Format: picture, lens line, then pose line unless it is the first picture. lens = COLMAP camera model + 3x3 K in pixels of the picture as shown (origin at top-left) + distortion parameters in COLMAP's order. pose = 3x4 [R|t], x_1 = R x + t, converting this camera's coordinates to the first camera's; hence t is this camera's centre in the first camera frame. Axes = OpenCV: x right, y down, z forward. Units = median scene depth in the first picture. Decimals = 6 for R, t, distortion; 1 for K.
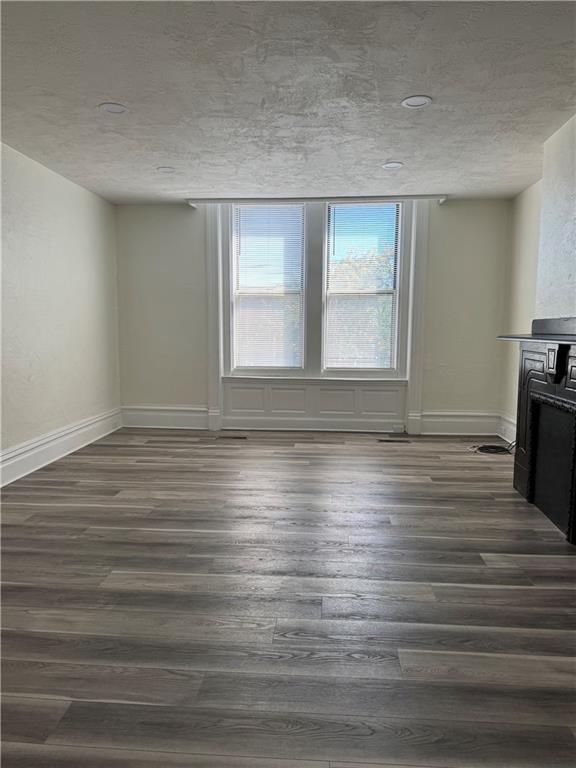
lens RADIAL K [[539.0, 0, 286.1], [0, 539.0, 383.5], [0, 0, 1]] dist [0.142584, -0.234413]
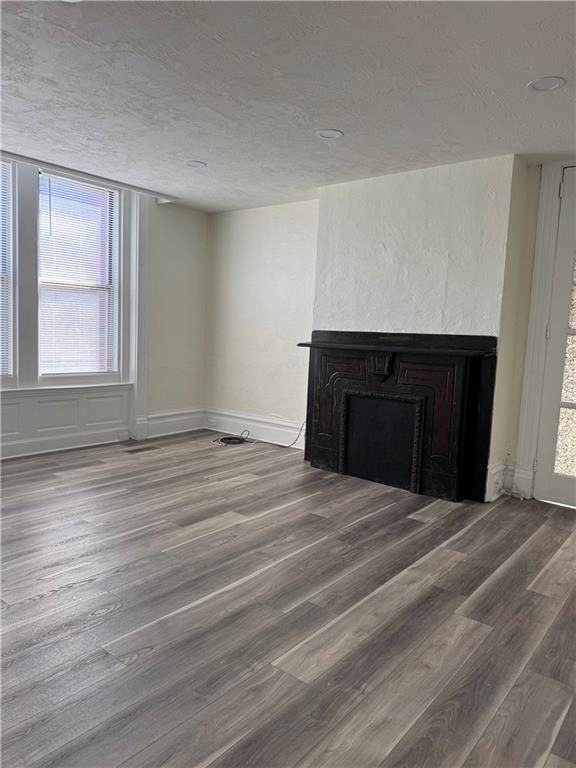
lens RADIAL K [[539.0, 0, 286.1], [0, 539.0, 383.5], [0, 0, 1]] dist [0.142584, -0.234413]
pose [[0.562968, -0.062668, 0.824099, -0.444857], [0.047763, 0.997922, 0.043257, -0.037721], [-0.825097, 0.015009, 0.564791, 0.269636]]
